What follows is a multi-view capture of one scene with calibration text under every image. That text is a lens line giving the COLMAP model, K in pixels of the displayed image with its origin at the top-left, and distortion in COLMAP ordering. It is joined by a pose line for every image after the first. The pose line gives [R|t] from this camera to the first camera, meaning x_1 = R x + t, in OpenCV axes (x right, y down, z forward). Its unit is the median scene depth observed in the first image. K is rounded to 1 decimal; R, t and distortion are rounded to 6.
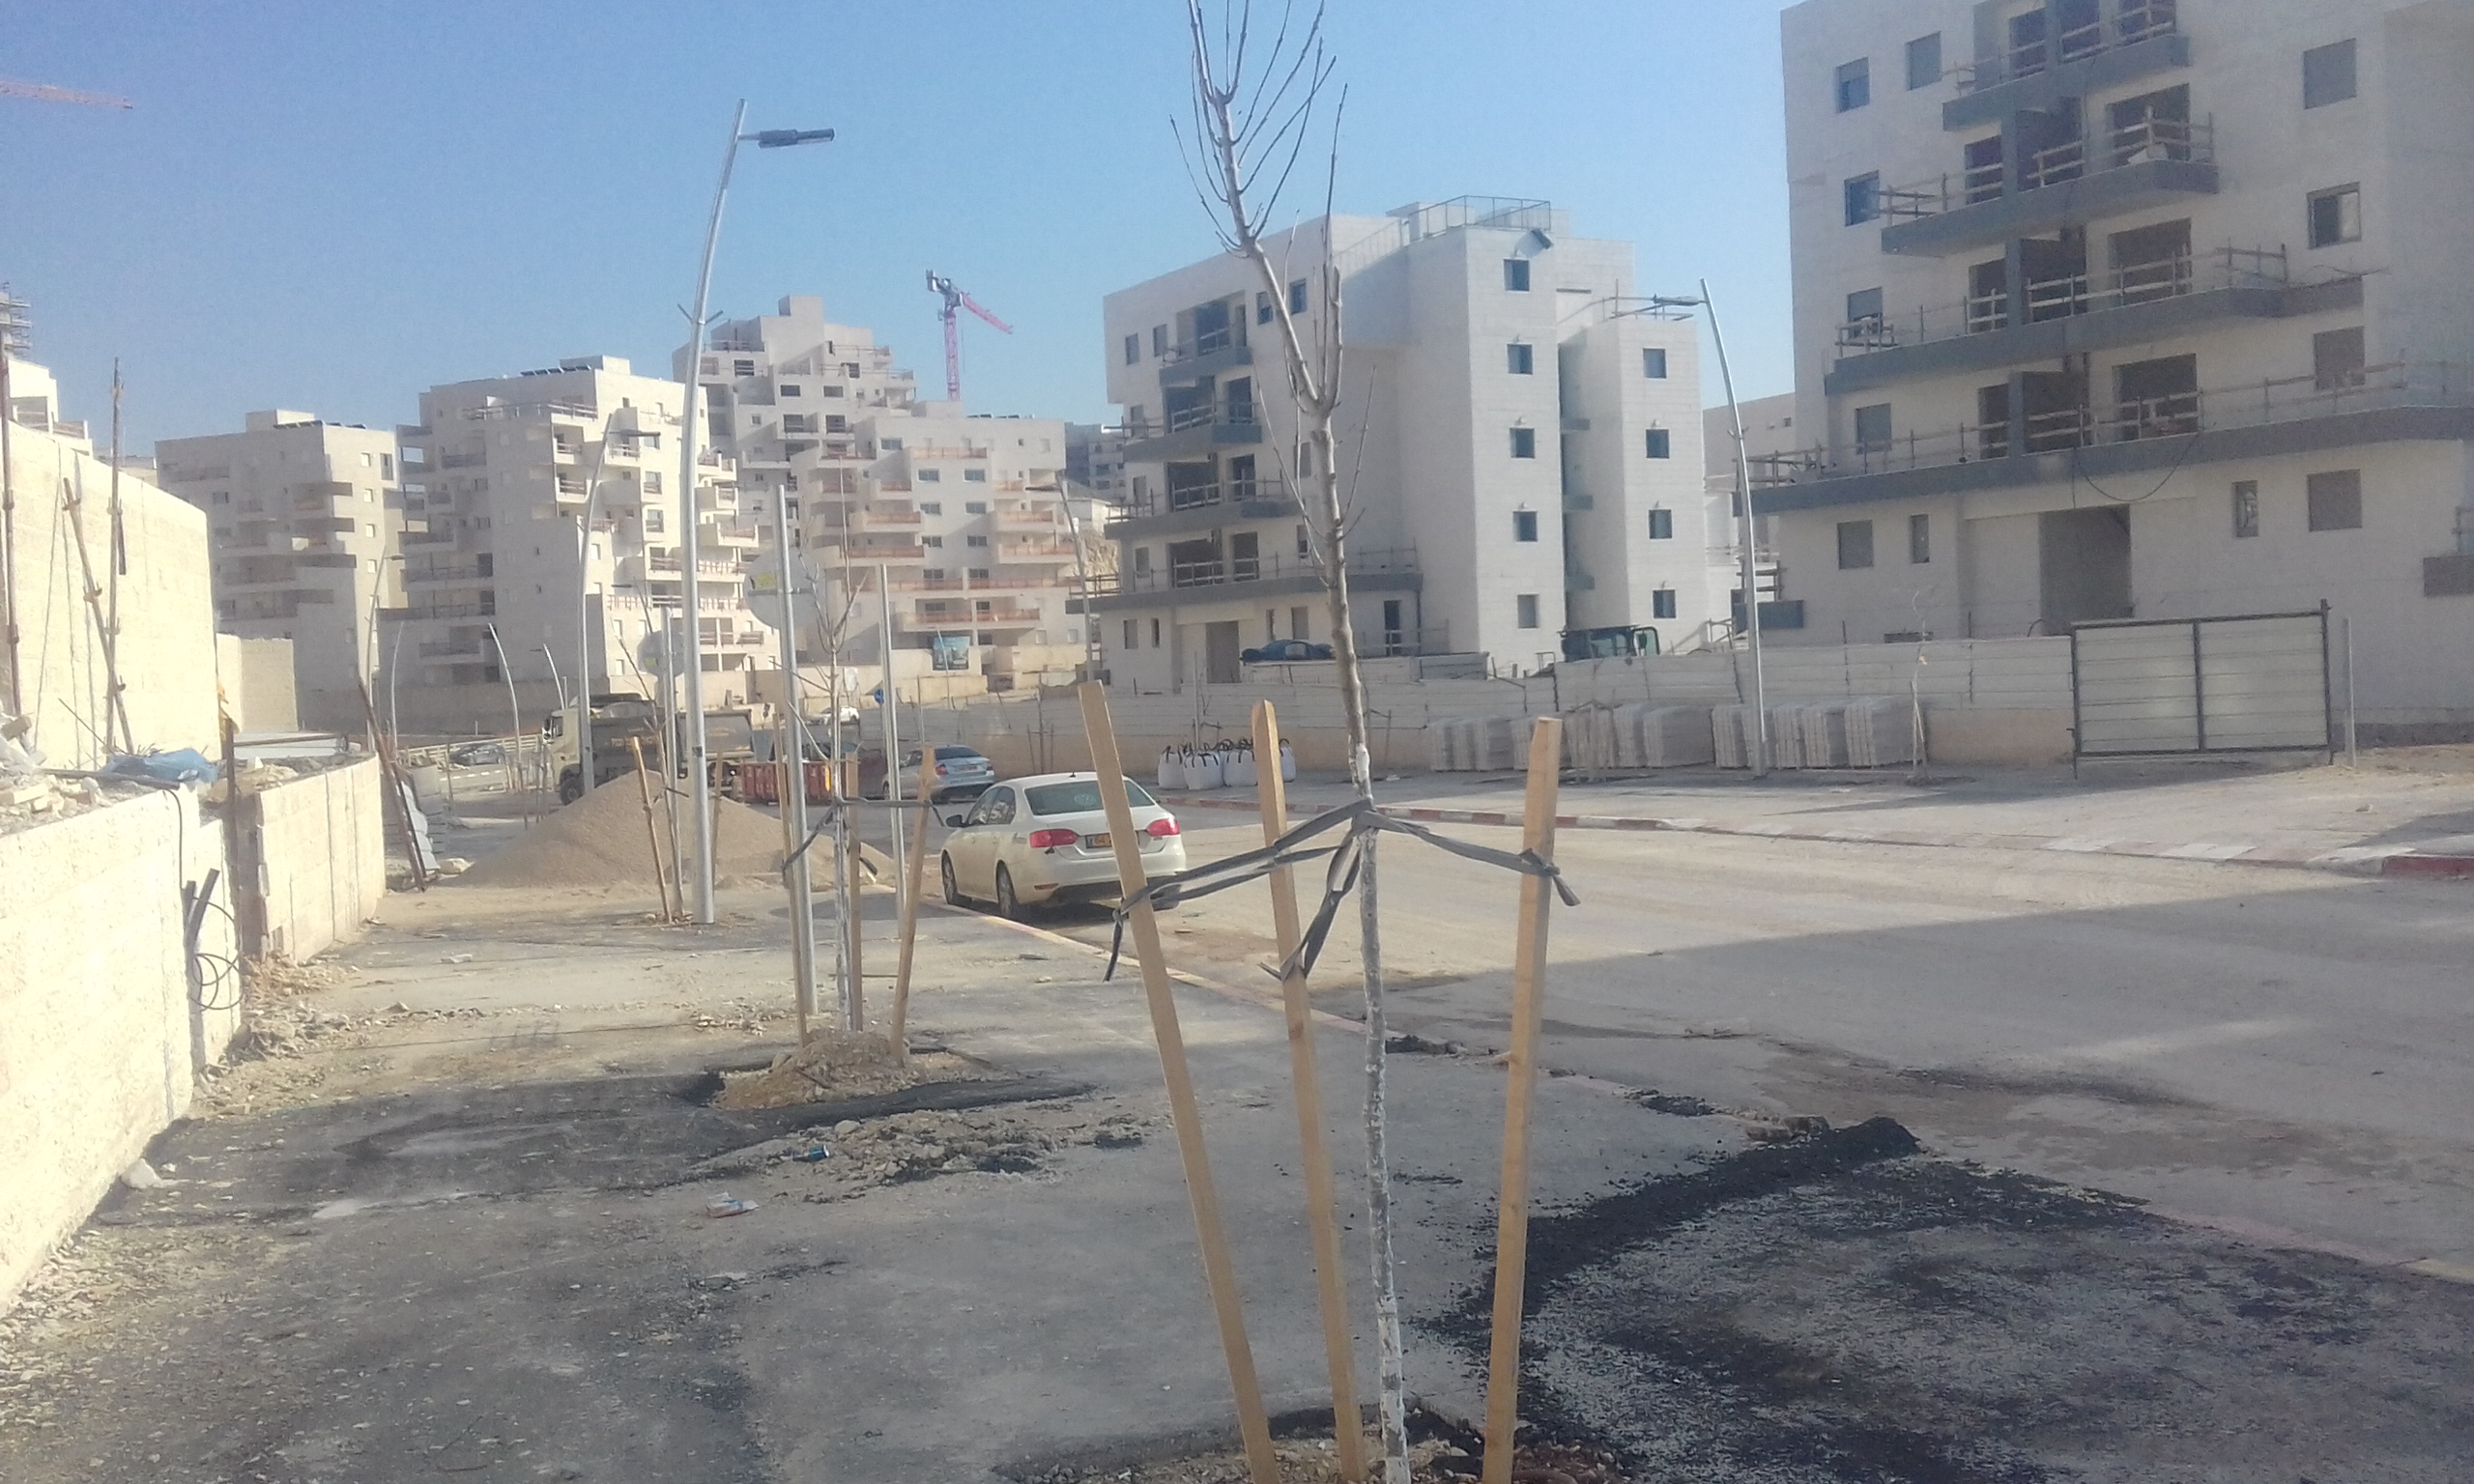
lens RADIAL K [[2312.5, 0, 1226.4], [0, 2312.5, 694.5], [0, 0, 1]] dist [0.081528, -0.203836]
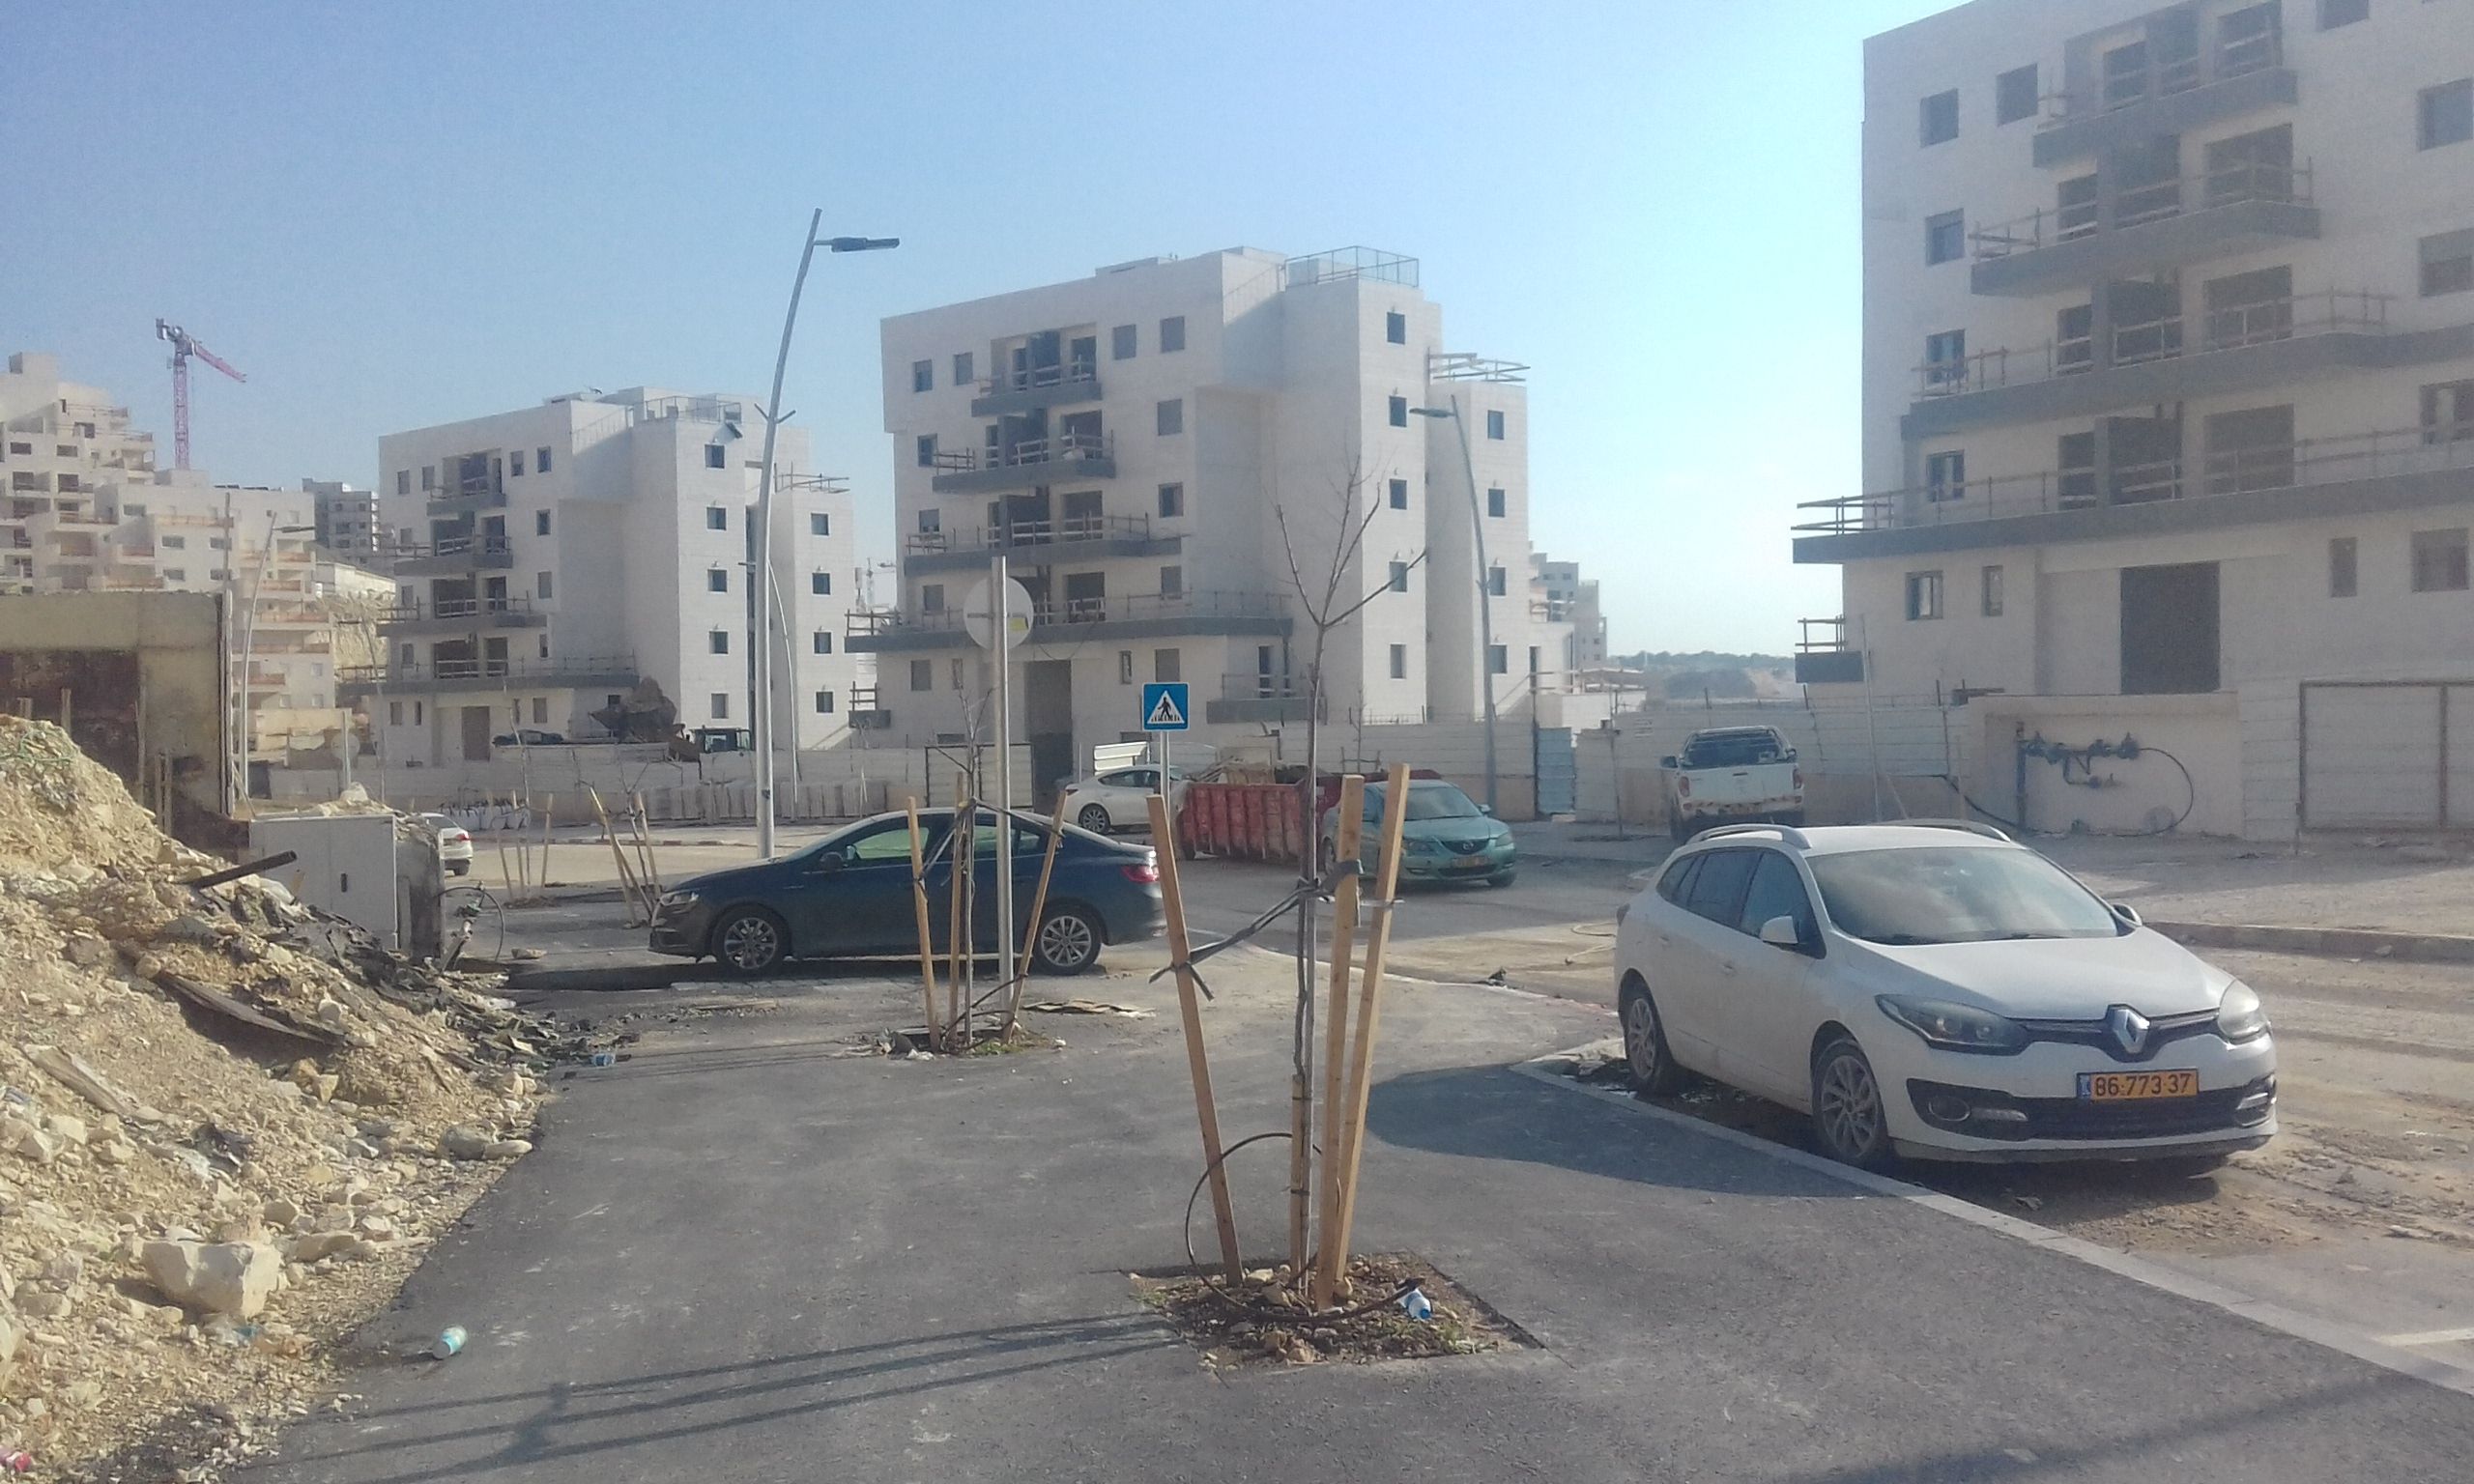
lens RADIAL K [[2312.5, 0, 1226.4], [0, 2312.5, 694.5], [0, 0, 1]] dist [0.081528, -0.203836]
pose [[0.950592, 0.022641, 0.309616, -0.006136], [-0.014098, 0.999456, -0.029803, -0.006225], [-0.310122, 0.023965, 0.950395, -0.335116]]
